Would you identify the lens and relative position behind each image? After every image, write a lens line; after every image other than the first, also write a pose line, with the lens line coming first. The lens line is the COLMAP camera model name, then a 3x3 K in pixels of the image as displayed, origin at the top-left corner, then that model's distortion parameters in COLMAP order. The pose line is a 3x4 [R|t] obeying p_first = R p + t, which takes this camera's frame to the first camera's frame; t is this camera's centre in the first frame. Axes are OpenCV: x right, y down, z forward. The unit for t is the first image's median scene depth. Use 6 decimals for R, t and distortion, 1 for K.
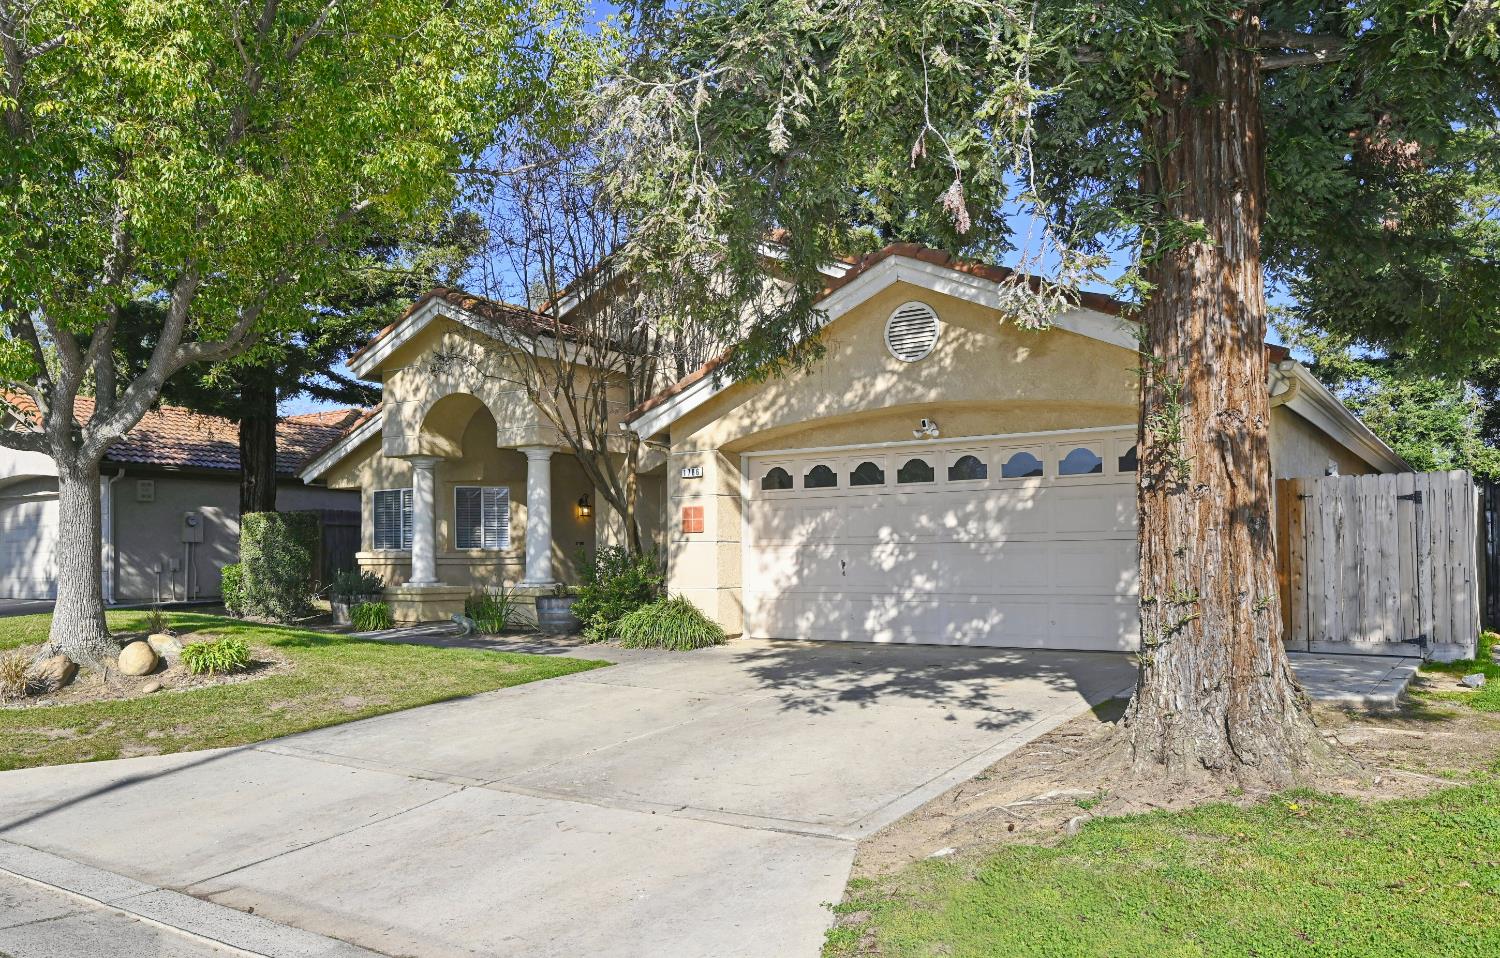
lens RADIAL K [[1093.6, 0, 750.6], [0, 1093.6, 480.5], [0, 0, 1]] dist [-0.009108, -0.000260]
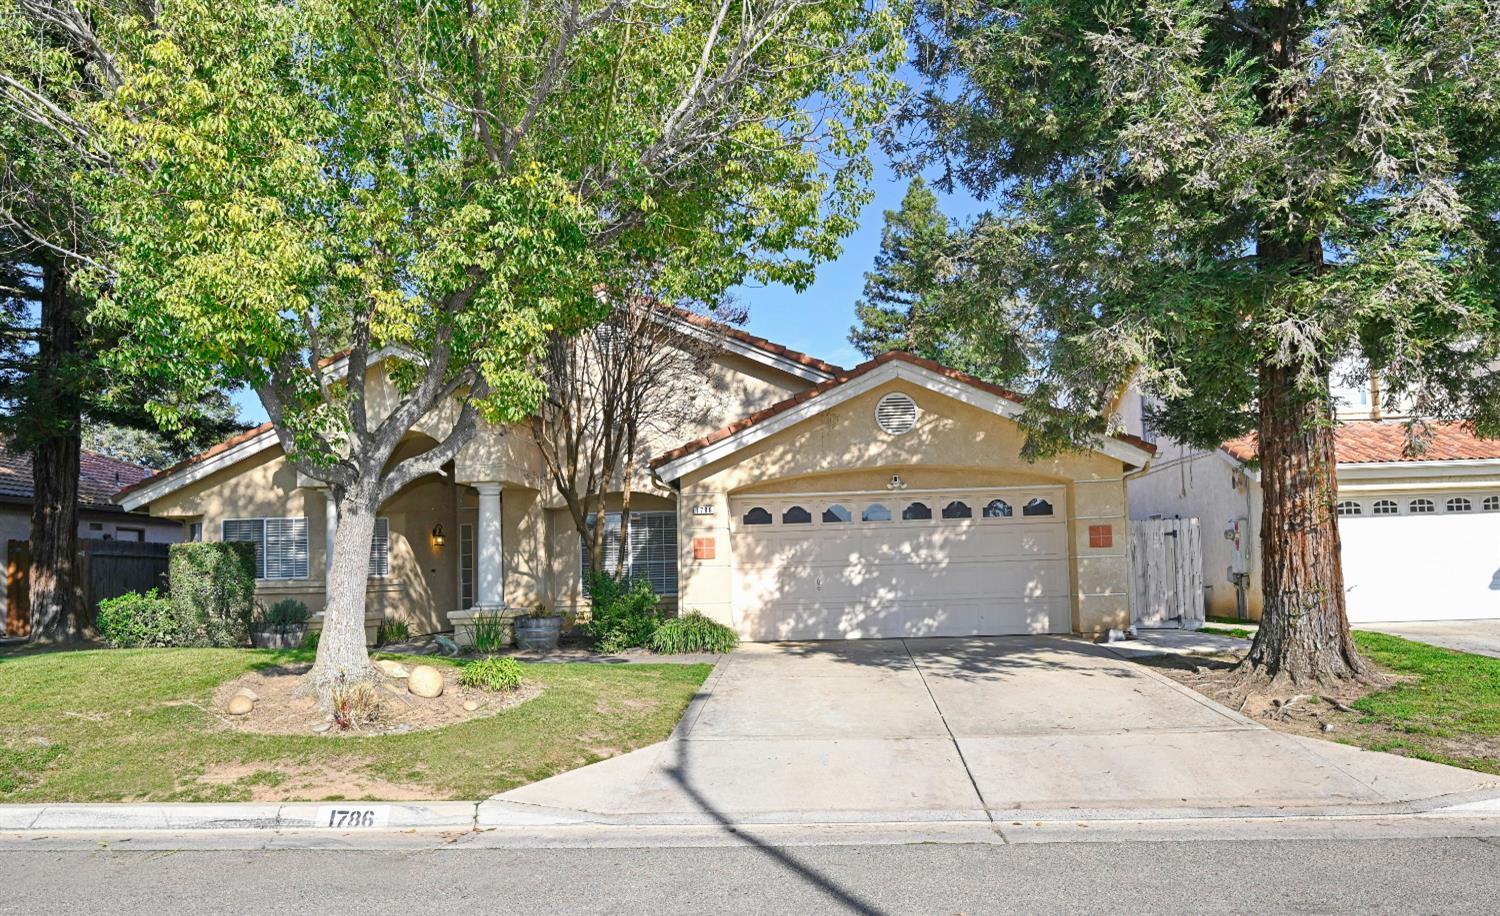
lens RADIAL K [[968.5, 0, 750.0], [0, 968.5, 458.5], [0, 0, 1]] dist [-0.001738, -0.001614]
pose [[0.863072, 0.044175, 0.503145, -0.602512], [-0.015632, 0.998027, -0.060810, 0.000228], [-0.504839, 0.044618, 0.862060, 0.022454]]
